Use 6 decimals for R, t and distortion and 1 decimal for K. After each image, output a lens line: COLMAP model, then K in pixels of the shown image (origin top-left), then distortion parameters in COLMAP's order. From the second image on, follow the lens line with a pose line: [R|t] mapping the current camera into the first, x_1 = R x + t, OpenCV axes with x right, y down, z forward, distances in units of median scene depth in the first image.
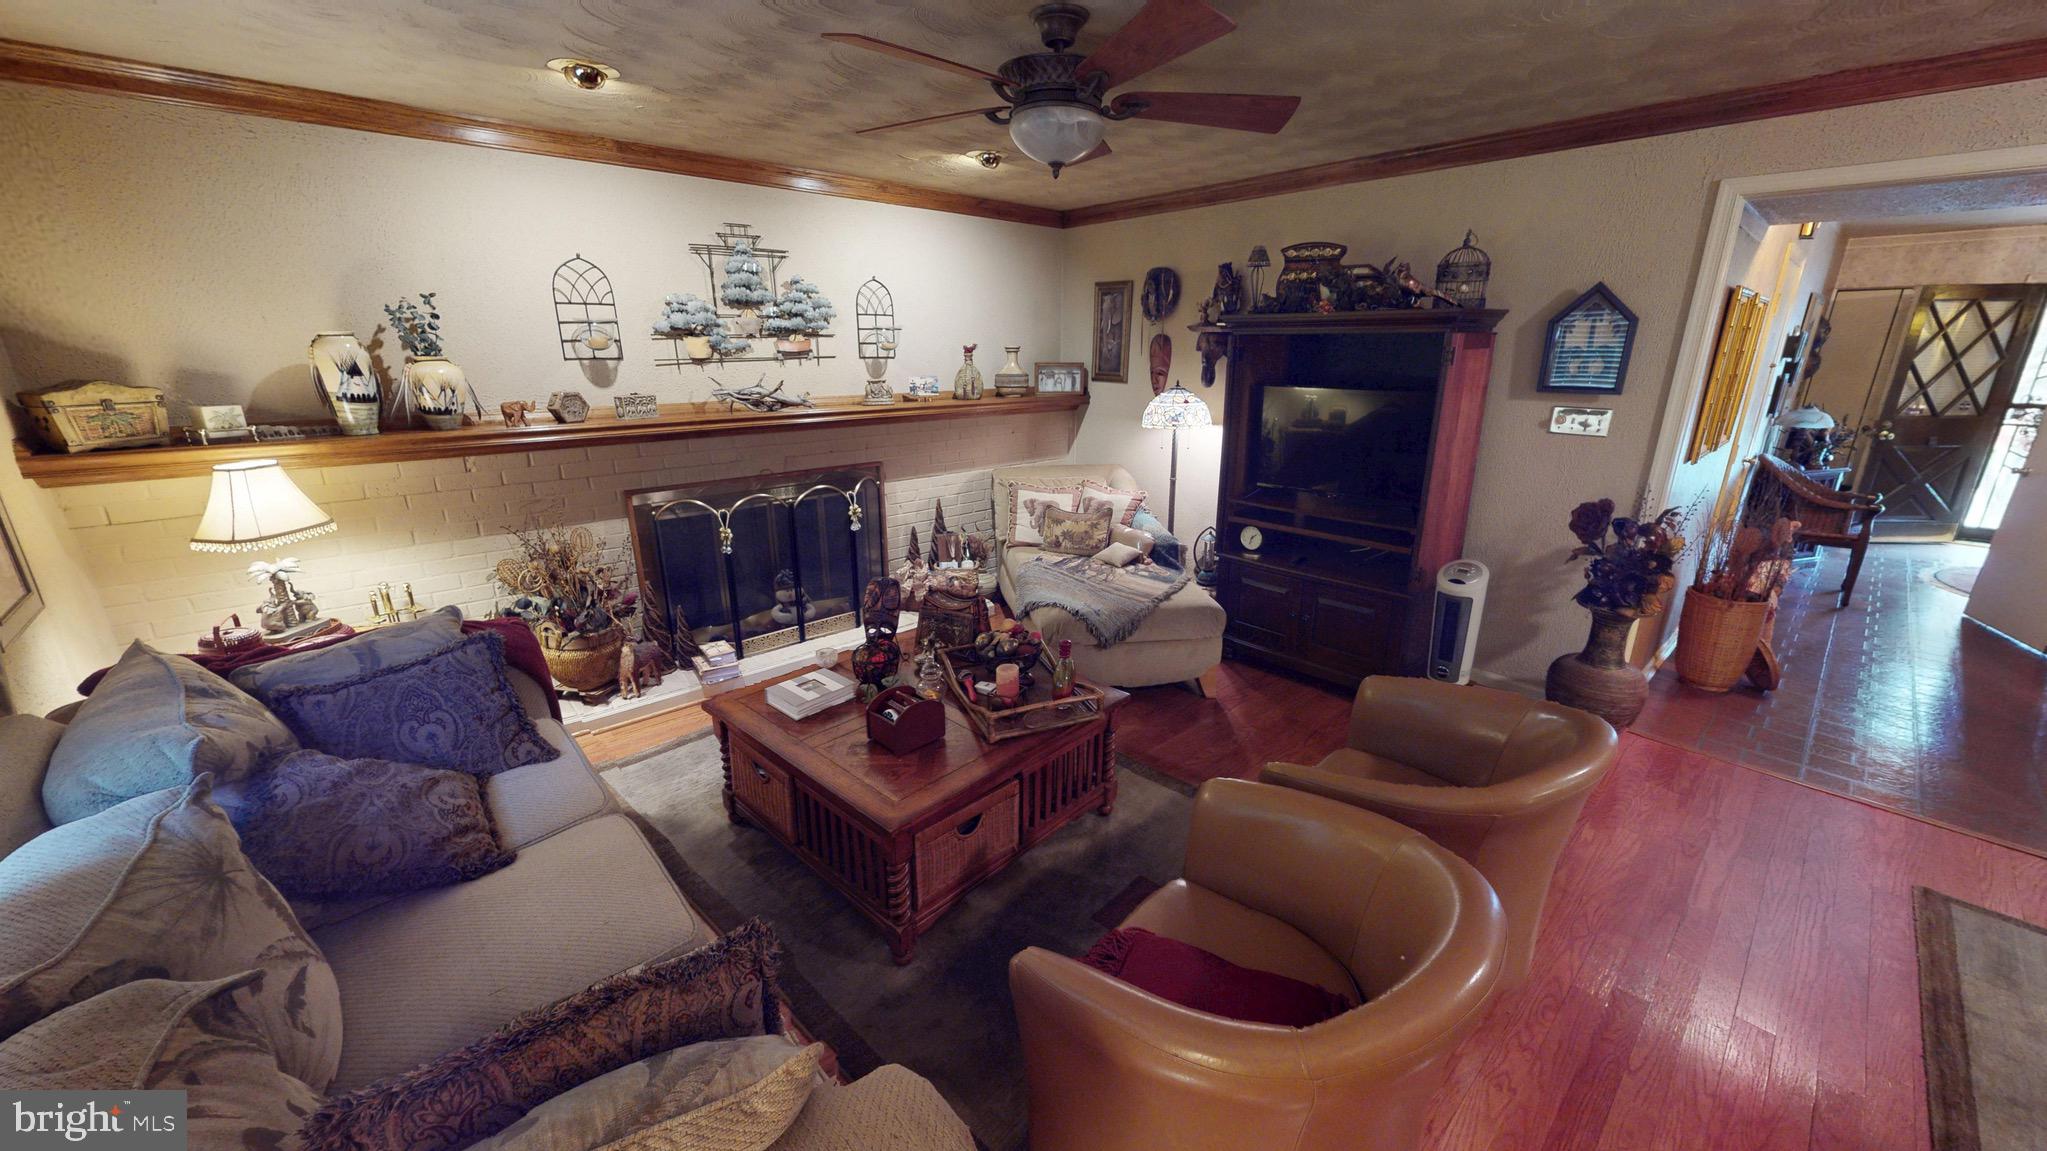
lens RADIAL K [[751.9, 0, 1025.8], [0, 751.9, 579.3], [0, 0, 1]] dist [0.001454, -0.000628]
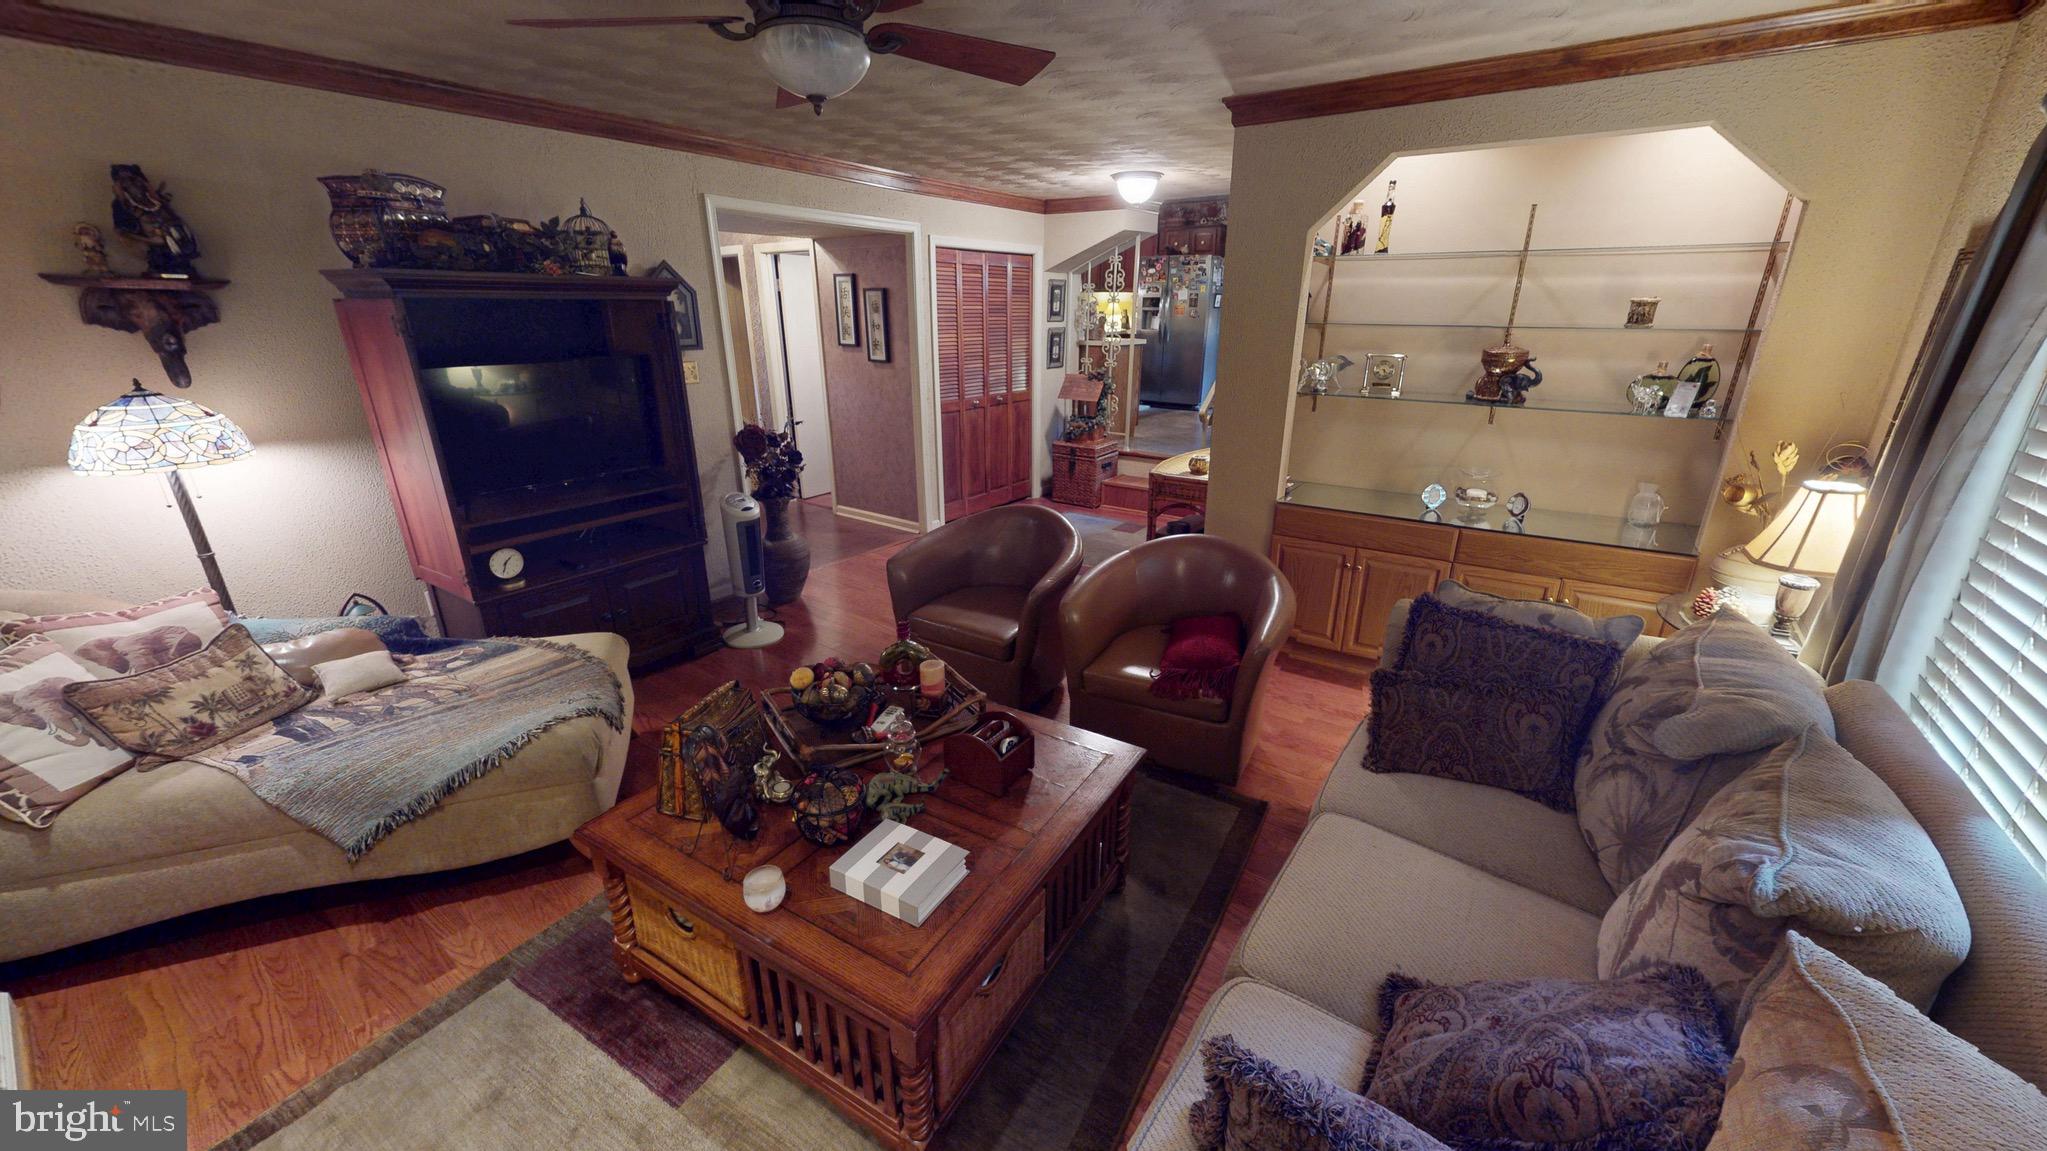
lens RADIAL K [[751.9, 0, 1028.7], [0, 751.9, 581.6], [0, 0, 1]] dist [0.001454, -0.000628]
pose [[-0.207999, -0.336509, 0.918421, -0.349700], [0.287186, 0.876564, 0.386213, -0.120171], [-0.935019, 0.344090, -0.085684, 0.369469]]
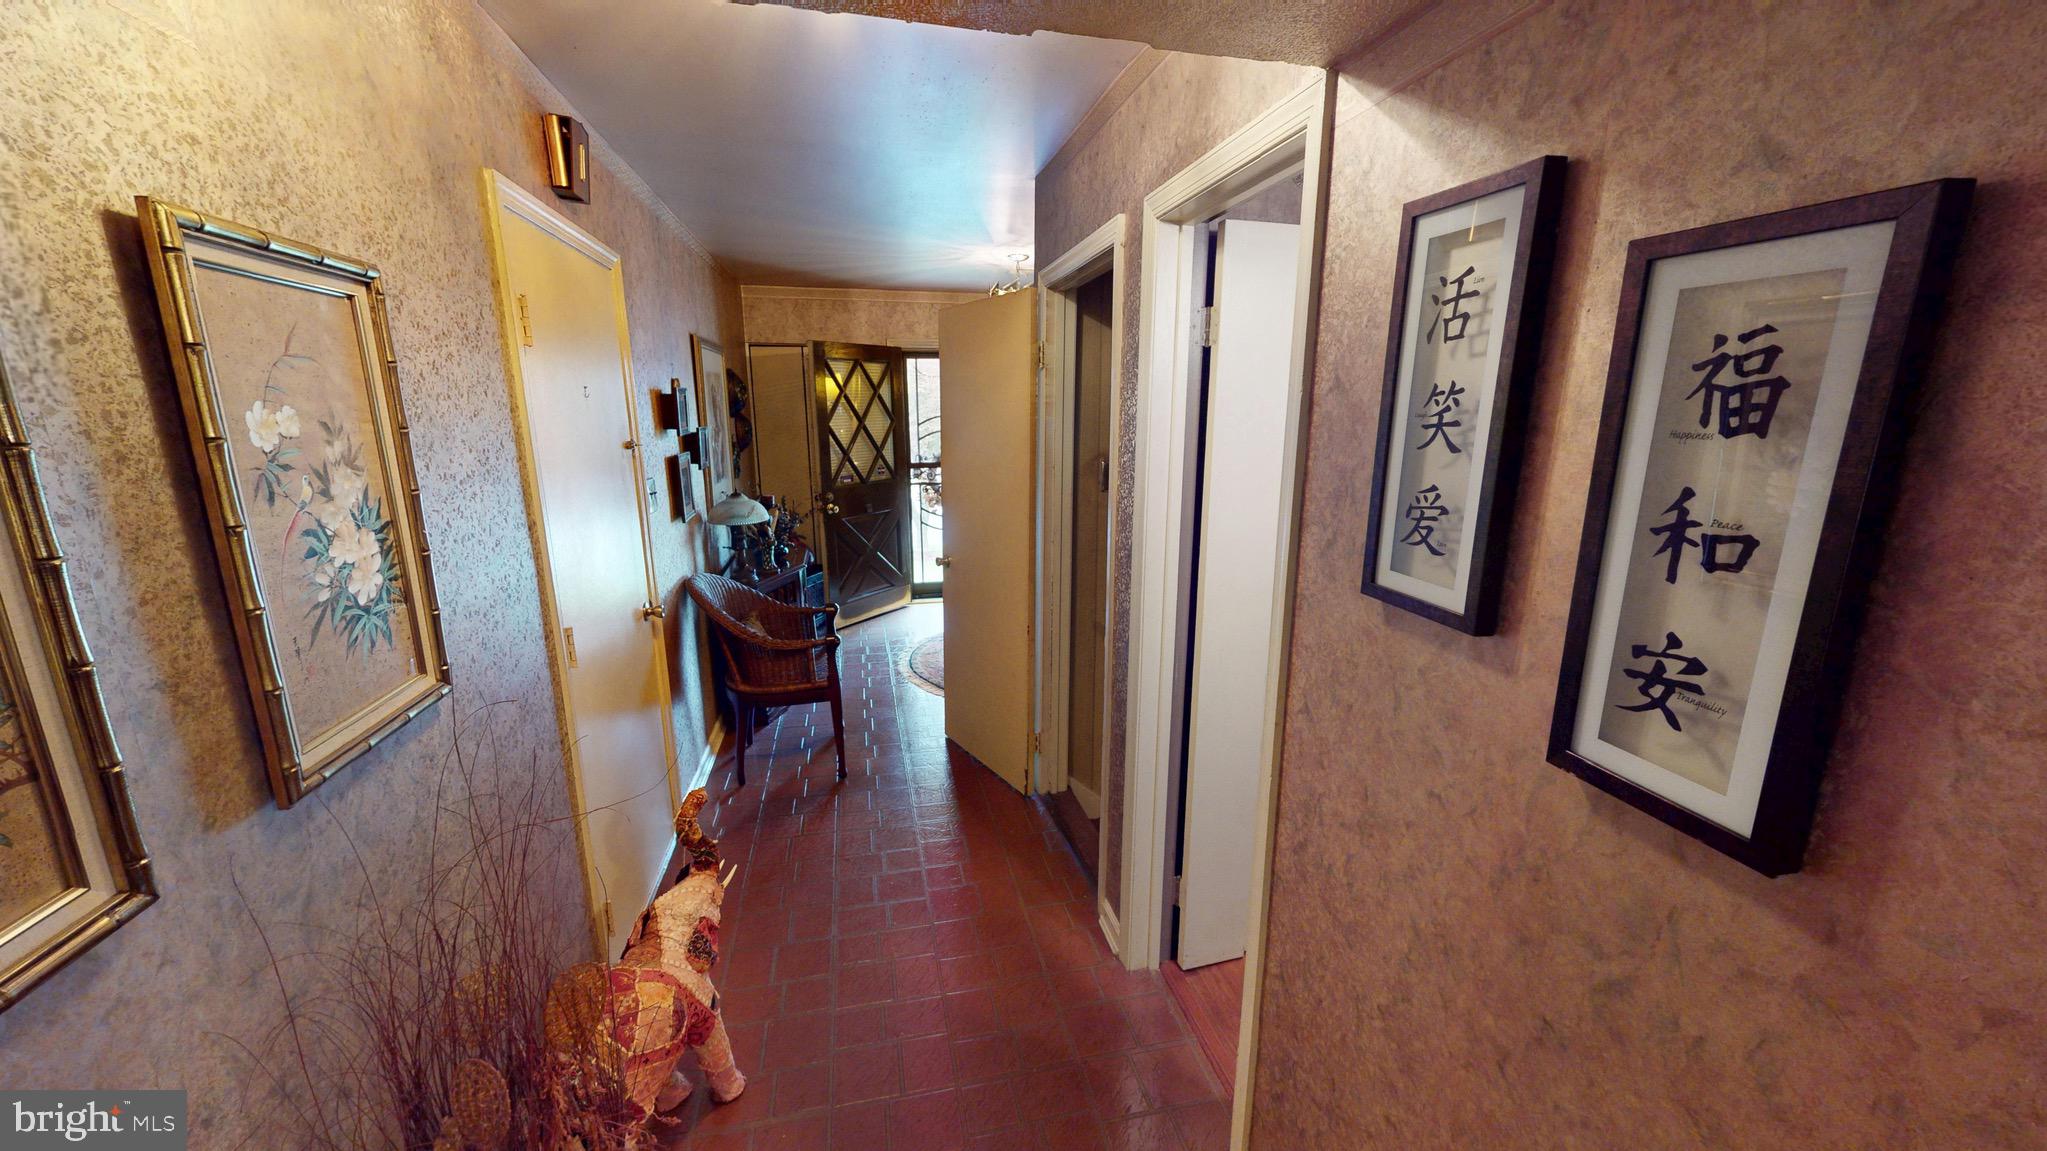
lens RADIAL K [[751.9, 0, 1020.1], [0, 751.9, 580.2], [0, 0, 1]] dist [0.001454, -0.000628]
pose [[0.493285, -0.194906, 0.847751, 0.507251], [0.258962, 0.963290, 0.070786, -0.119851], [-0.830427, 0.184617, 0.525650, 0.384155]]
